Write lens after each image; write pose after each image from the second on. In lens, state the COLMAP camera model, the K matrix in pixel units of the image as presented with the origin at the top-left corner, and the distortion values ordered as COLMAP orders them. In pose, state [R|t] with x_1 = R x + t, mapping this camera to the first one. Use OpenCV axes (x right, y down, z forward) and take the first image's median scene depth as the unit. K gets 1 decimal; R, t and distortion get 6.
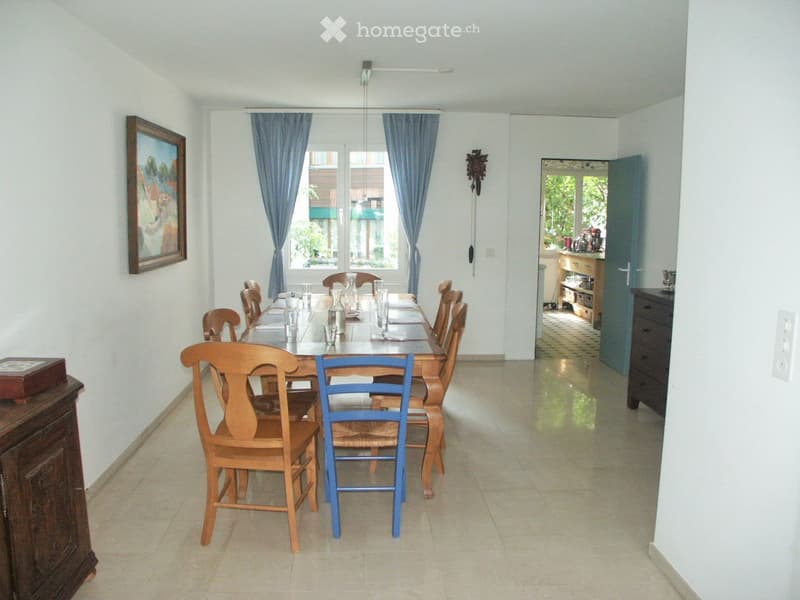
lens RADIAL K [[665.6, 0, 400.0], [0, 665.6, 300.0], [0, 0, 1]] dist [-0.129026, -0.000133]
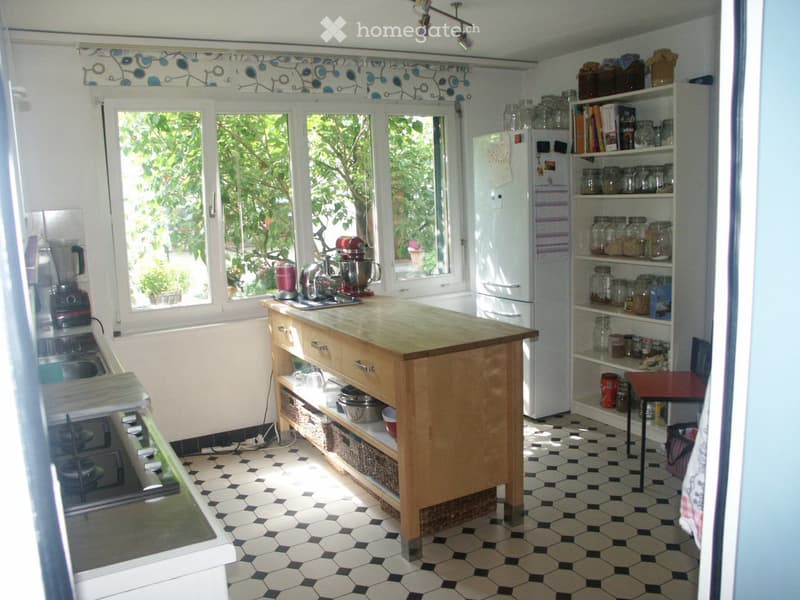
lens RADIAL K [[665.6, 0, 400.0], [0, 665.6, 300.0], [0, 0, 1]] dist [-0.129026, -0.000133]
pose [[0.896287, -0.118505, 0.427348, 0.144247], [0.109347, 0.992938, 0.046009, -0.086429], [-0.429782, 0.005492, 0.902916, 0.612978]]
